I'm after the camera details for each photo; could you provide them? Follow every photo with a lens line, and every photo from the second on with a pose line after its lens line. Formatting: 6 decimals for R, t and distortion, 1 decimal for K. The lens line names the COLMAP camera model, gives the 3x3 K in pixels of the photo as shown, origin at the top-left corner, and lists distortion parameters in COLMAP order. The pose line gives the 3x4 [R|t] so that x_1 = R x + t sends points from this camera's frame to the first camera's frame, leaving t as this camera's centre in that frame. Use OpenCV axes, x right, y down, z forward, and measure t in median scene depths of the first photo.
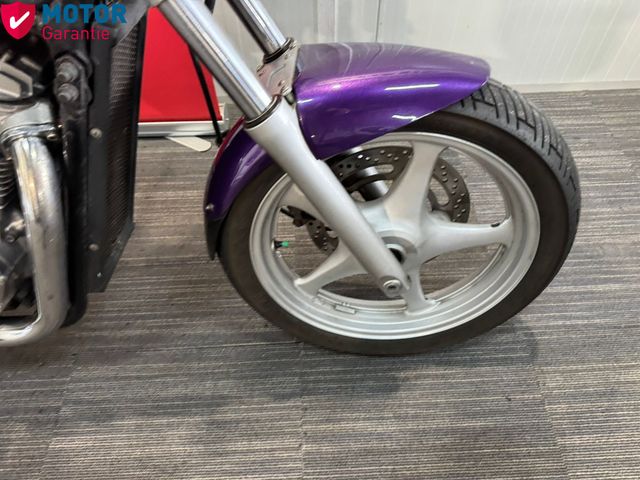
lens RADIAL K [[445.8, 0, 311.0], [0, 445.8, 223.9], [0, 0, 1]] dist [-0.023956, -0.000584]
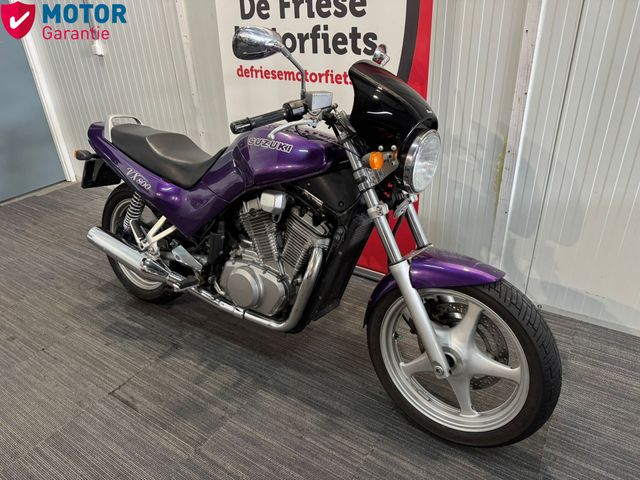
lens RADIAL K [[445.0, 0, 318.9], [0, 445.0, 241.0], [0, 0, 1]] dist [0.050147, -0.058840]
pose [[0.812630, 0.249327, -0.526754, 0.510187], [-0.432281, 0.864074, -0.257895, 0.300513], [0.390854, 0.437278, 0.809951, -0.799877]]
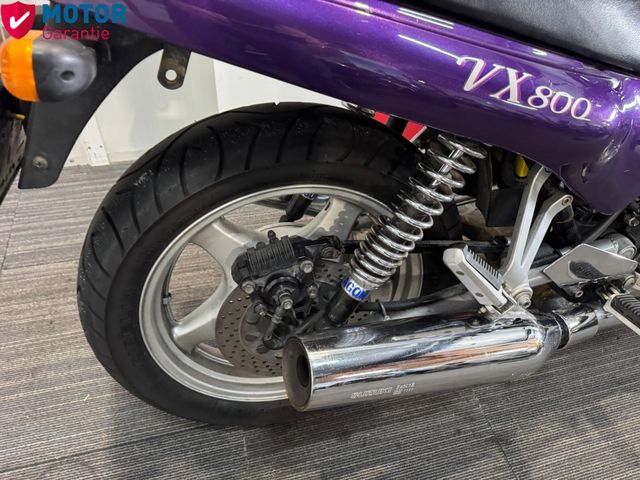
lens RADIAL K [[455.9, 0, 322.1], [0, 455.9, 242.0], [0, 0, 1]] dist [0.034446, -0.052160]
pose [[0.970917, -0.108140, 0.213603, -1.677194], [0.123688, 0.990458, -0.060783, 0.050994], [-0.204991, 0.085436, 0.975028, -0.015224]]
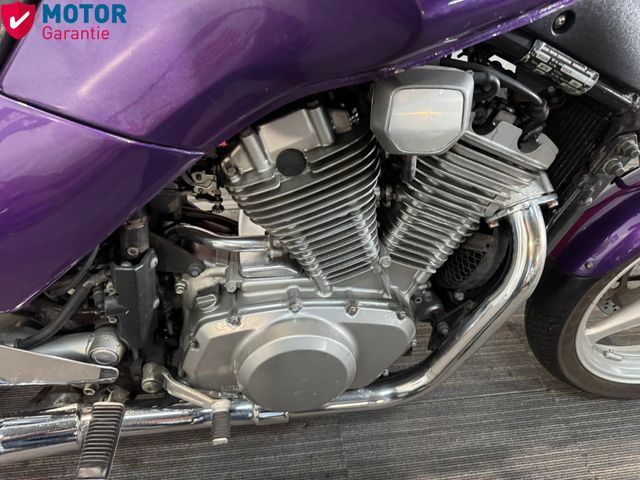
lens RADIAL K [[445.0, 0, 318.9], [0, 445.0, 241.0], [0, 0, 1]] dist [0.050147, -0.058840]
pose [[0.993608, -0.008244, 0.112588, -0.741678], [0.014100, 0.998583, -0.051315, -0.037712], [-0.112006, 0.052575, 0.992316, -0.001230]]
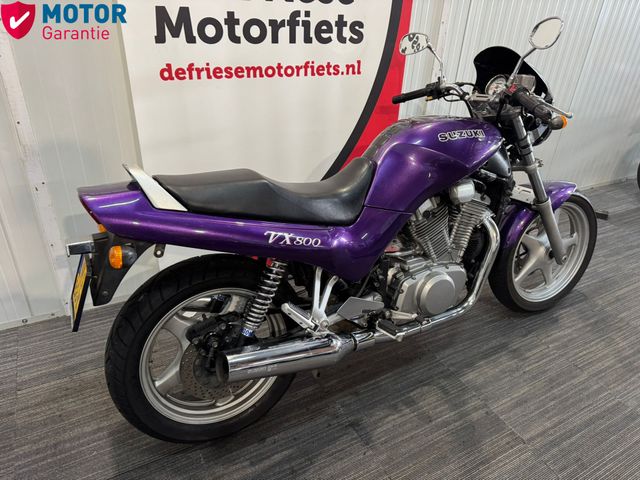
lens RADIAL K [[455.9, 0, 322.1], [0, 455.9, 242.0], [0, 0, 1]] dist [0.034446, -0.052160]
pose [[0.893164, -0.174667, 0.414428, -1.834201], [0.314862, 0.900841, -0.298909, 0.337818], [-0.321124, 0.397462, 0.859595, -0.815413]]
